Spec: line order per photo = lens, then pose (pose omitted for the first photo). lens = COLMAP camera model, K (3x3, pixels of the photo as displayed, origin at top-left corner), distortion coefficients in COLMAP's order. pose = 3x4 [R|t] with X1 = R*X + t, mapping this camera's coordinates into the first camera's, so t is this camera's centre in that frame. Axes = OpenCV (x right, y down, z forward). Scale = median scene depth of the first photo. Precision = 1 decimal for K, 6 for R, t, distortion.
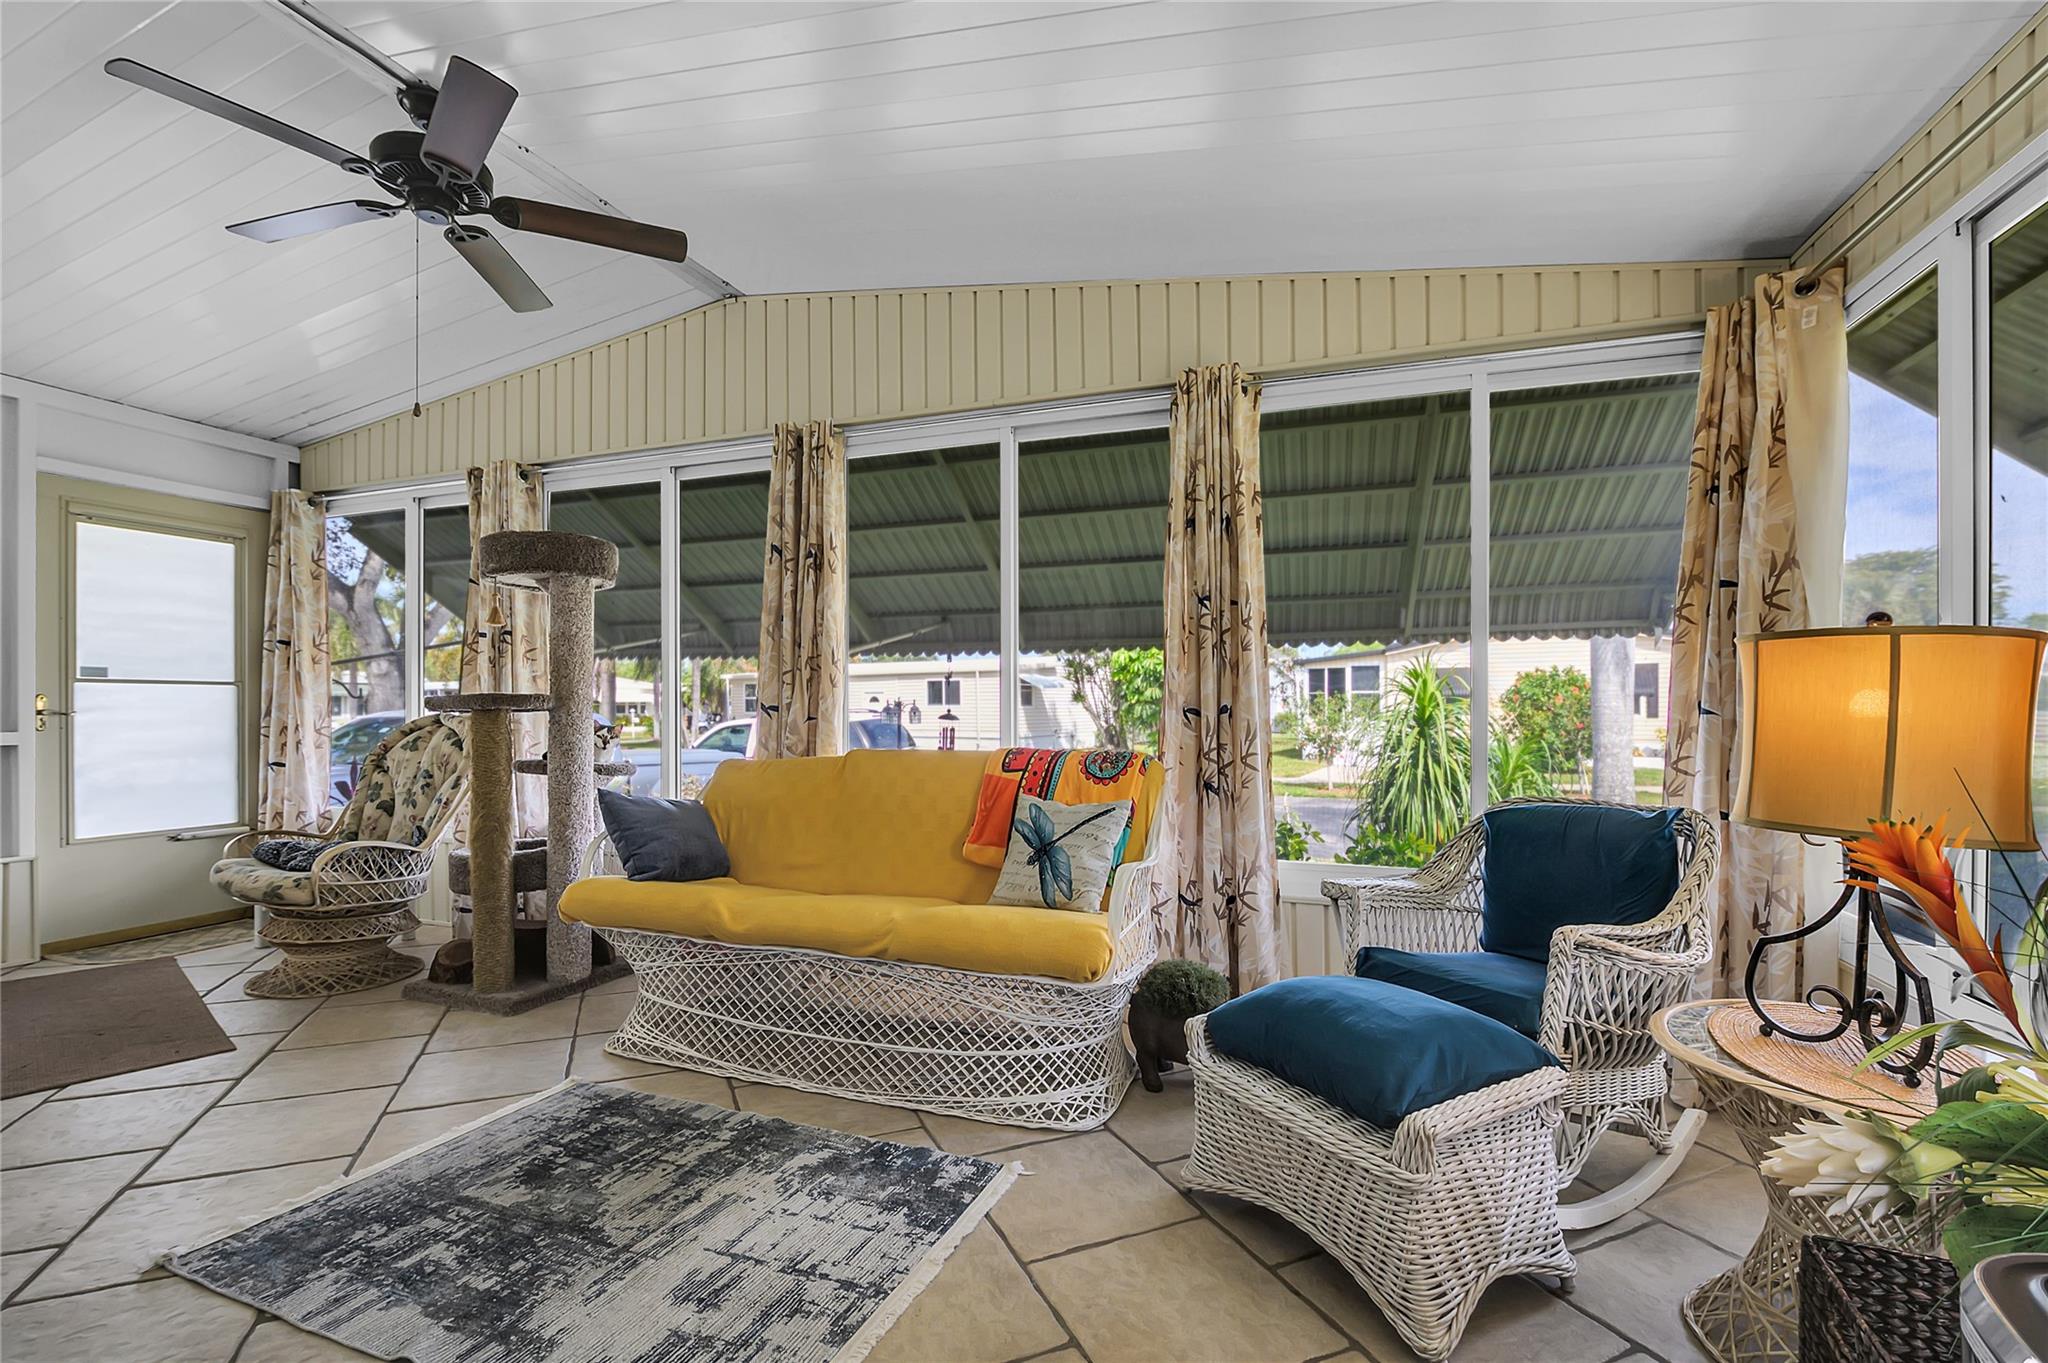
lens RADIAL K [[946.2, 0, 1023.0], [0, 946.2, 697.0], [0, 0, 1]] dist [-0.003987, -0.000297]
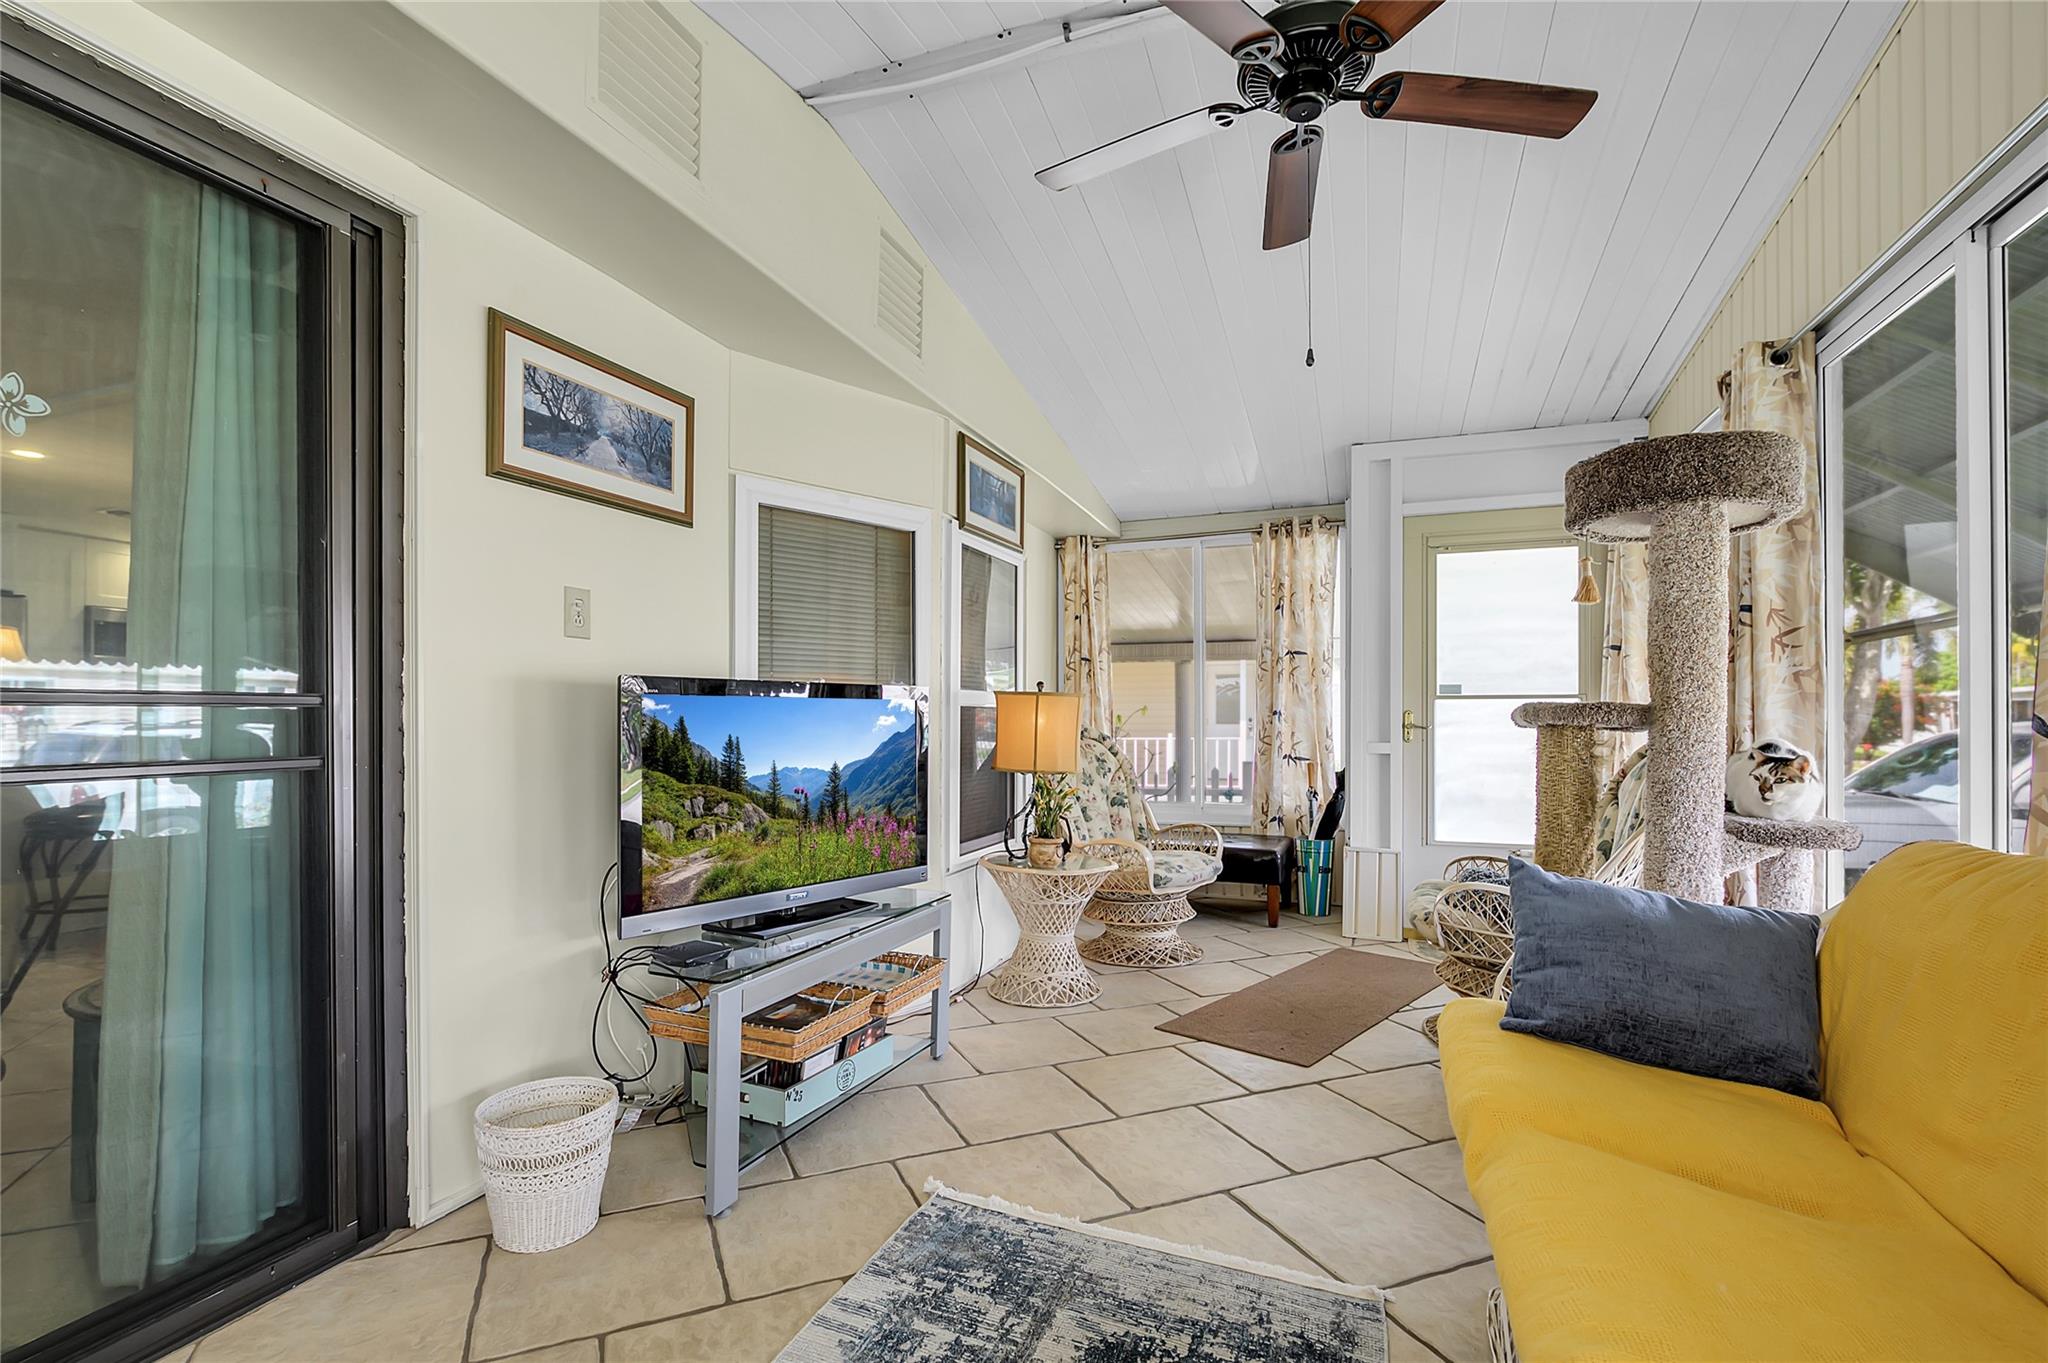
lens RADIAL K [[946.2, 0, 982.2], [0, 946.2, 726.8], [0, 0, 1]] dist [-0.003987, -0.000297]
pose [[-0.022401, 0.007555, -0.999721, 0.174894], [0.011202, 0.999911, 0.007305, 0.003893], [0.999686, -0.011035, -0.022483, 0.710567]]
